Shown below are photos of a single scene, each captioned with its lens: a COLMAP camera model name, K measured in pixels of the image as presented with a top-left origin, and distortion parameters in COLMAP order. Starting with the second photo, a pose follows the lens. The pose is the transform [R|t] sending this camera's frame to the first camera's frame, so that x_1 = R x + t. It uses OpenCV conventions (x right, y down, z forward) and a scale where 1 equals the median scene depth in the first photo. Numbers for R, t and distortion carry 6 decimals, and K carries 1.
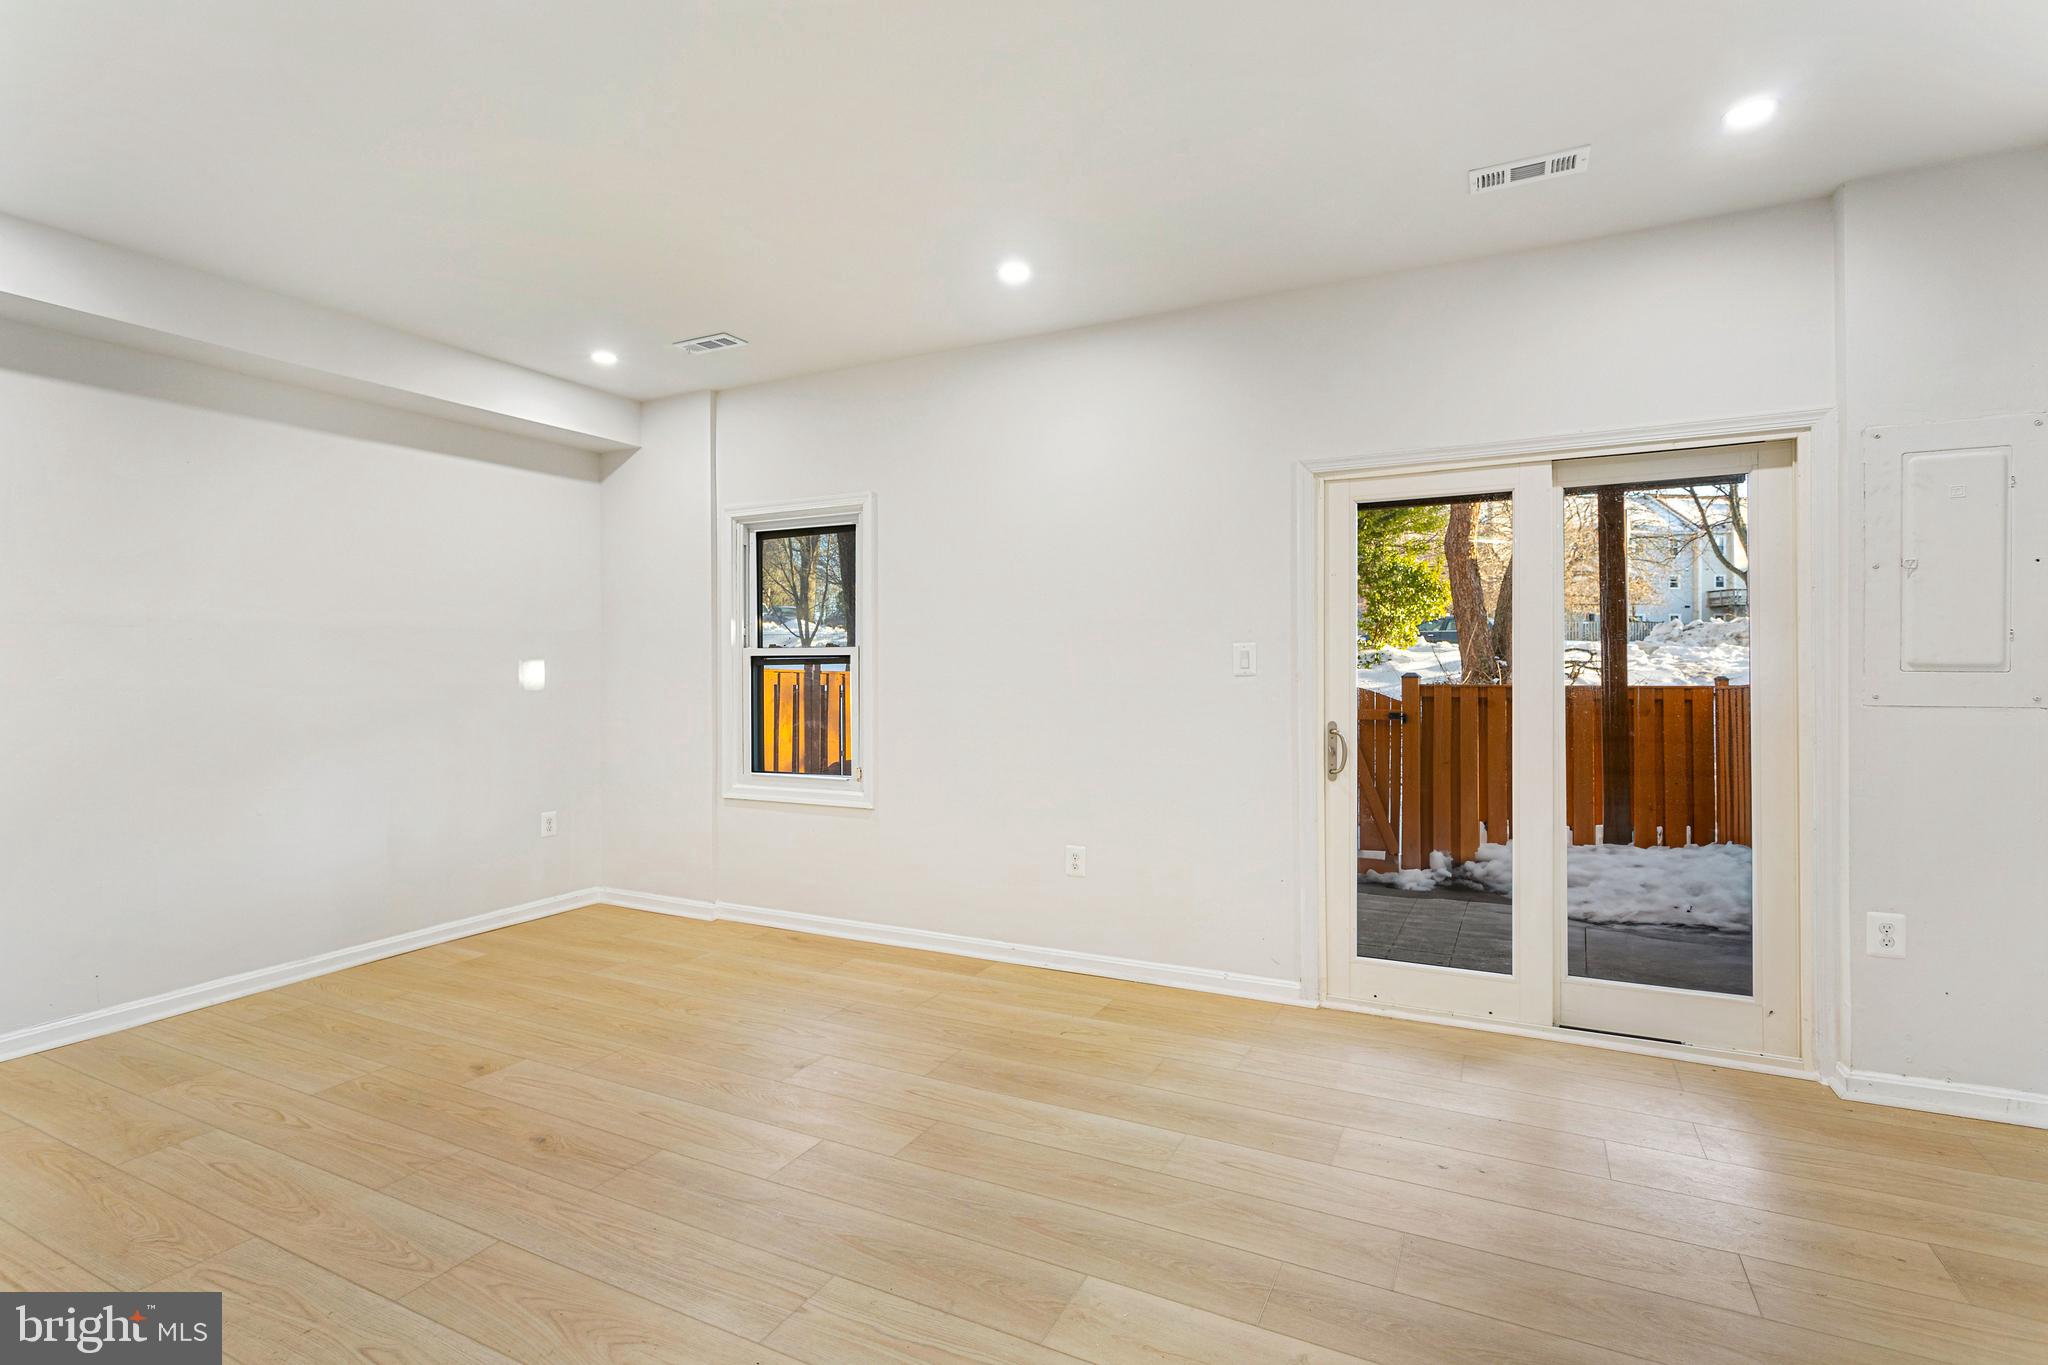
lens RADIAL K [[989.1, 0, 1024.1], [0, 989.1, 653.1], [0, 0, 1]] dist [-0.001403, 0.000795]
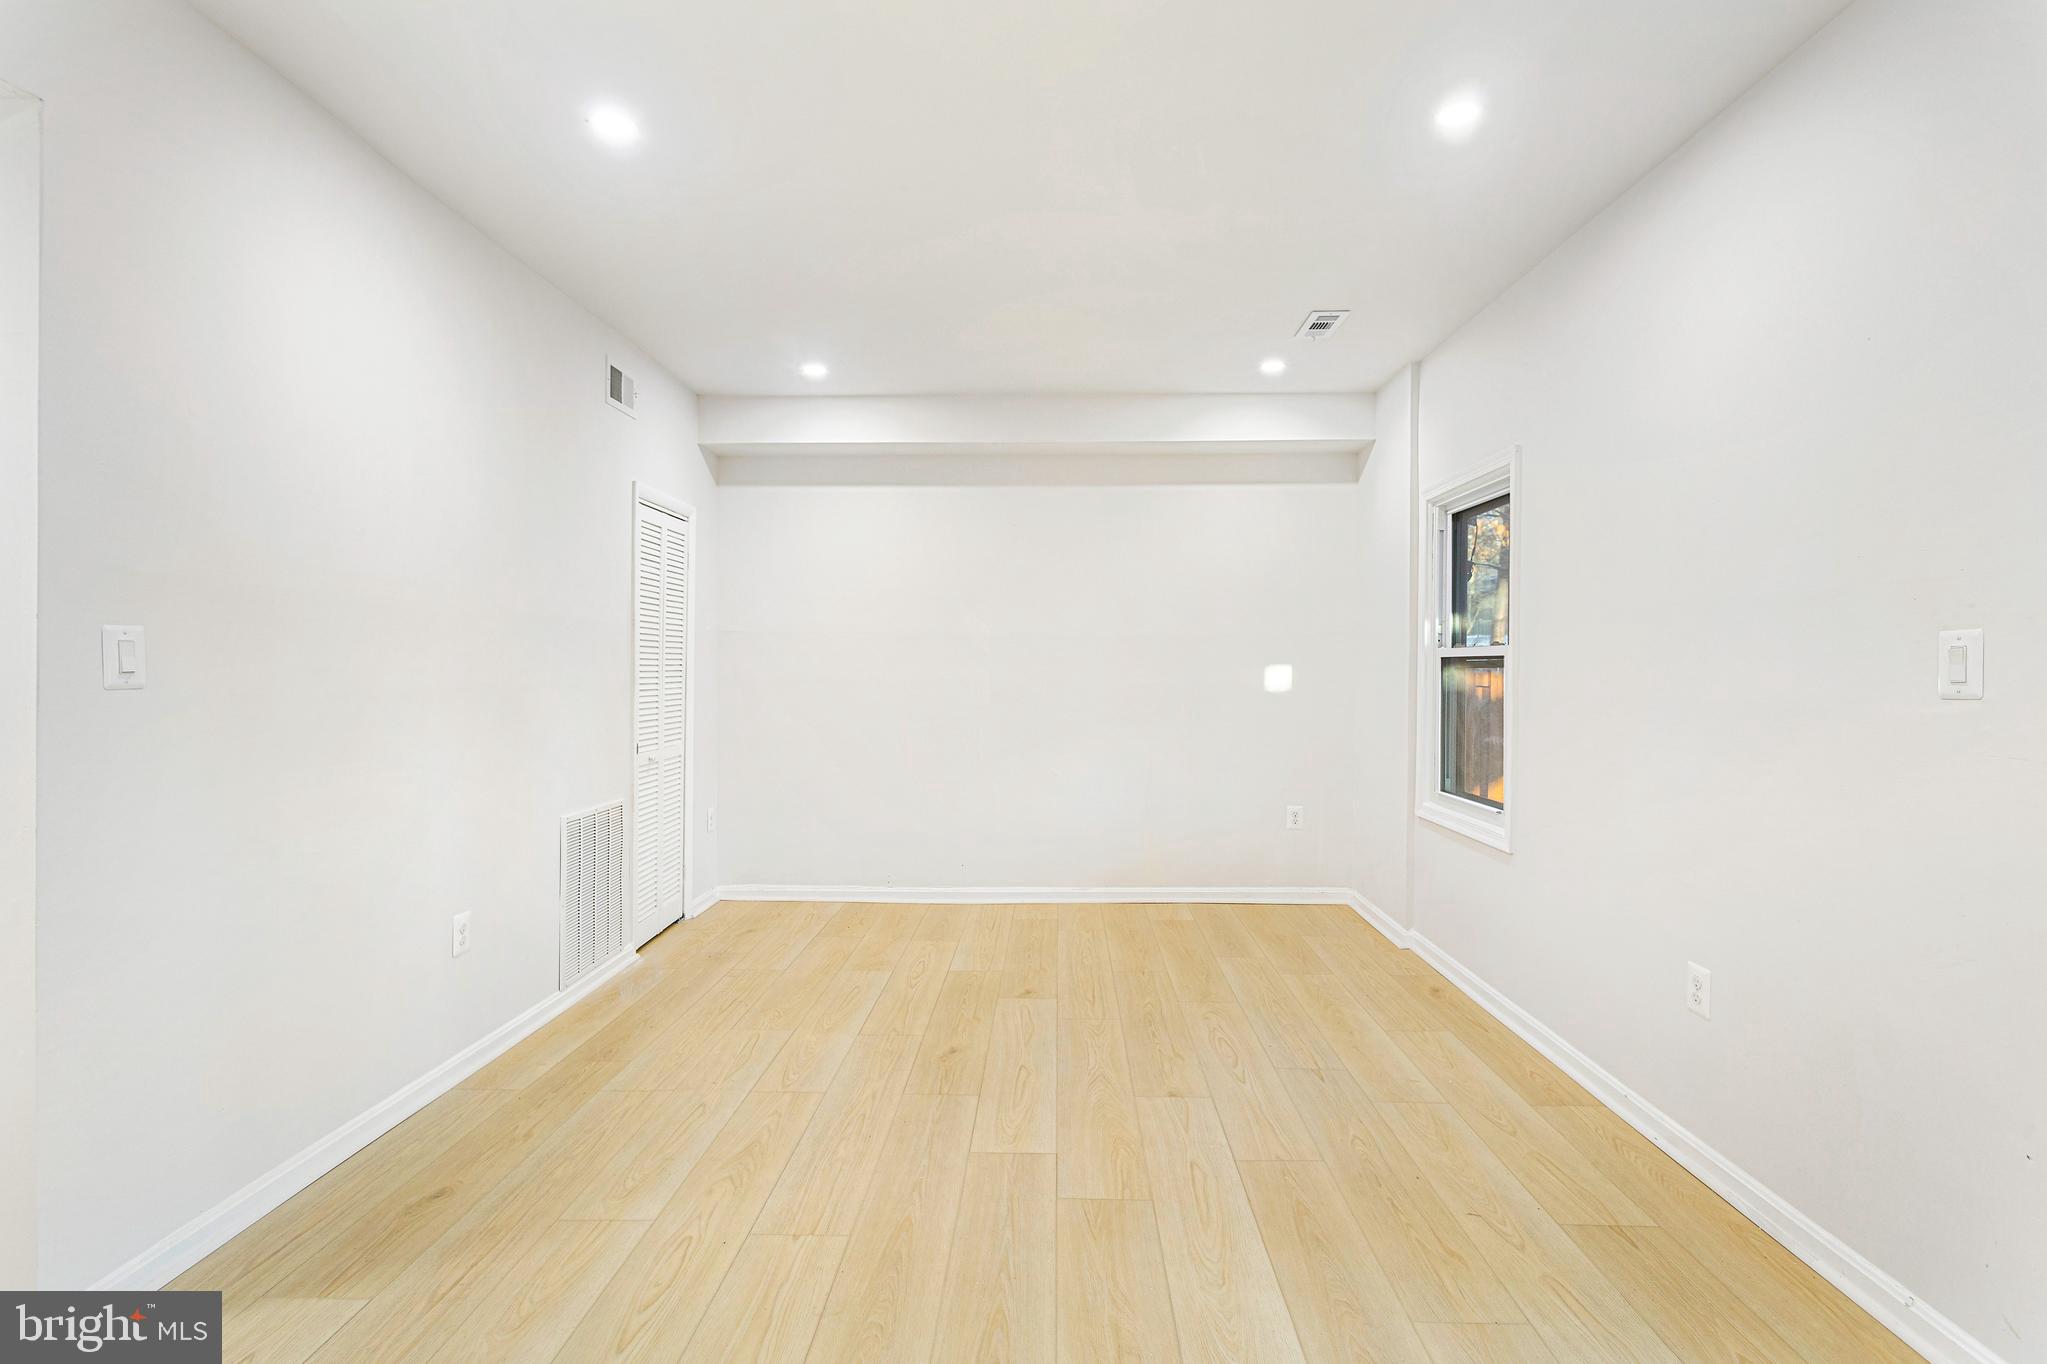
lens RADIAL K [[987.7, 0, 1018.8], [0, 987.7, 663.1], [0, 0, 1]] dist [-0.001211, 0.000634]
pose [[0.420181, 0.002696, -0.907436, 0.439565], [0.008088, 0.999945, 0.006716, -0.000968], [0.907404, -0.010161, 0.420136, 0.367409]]
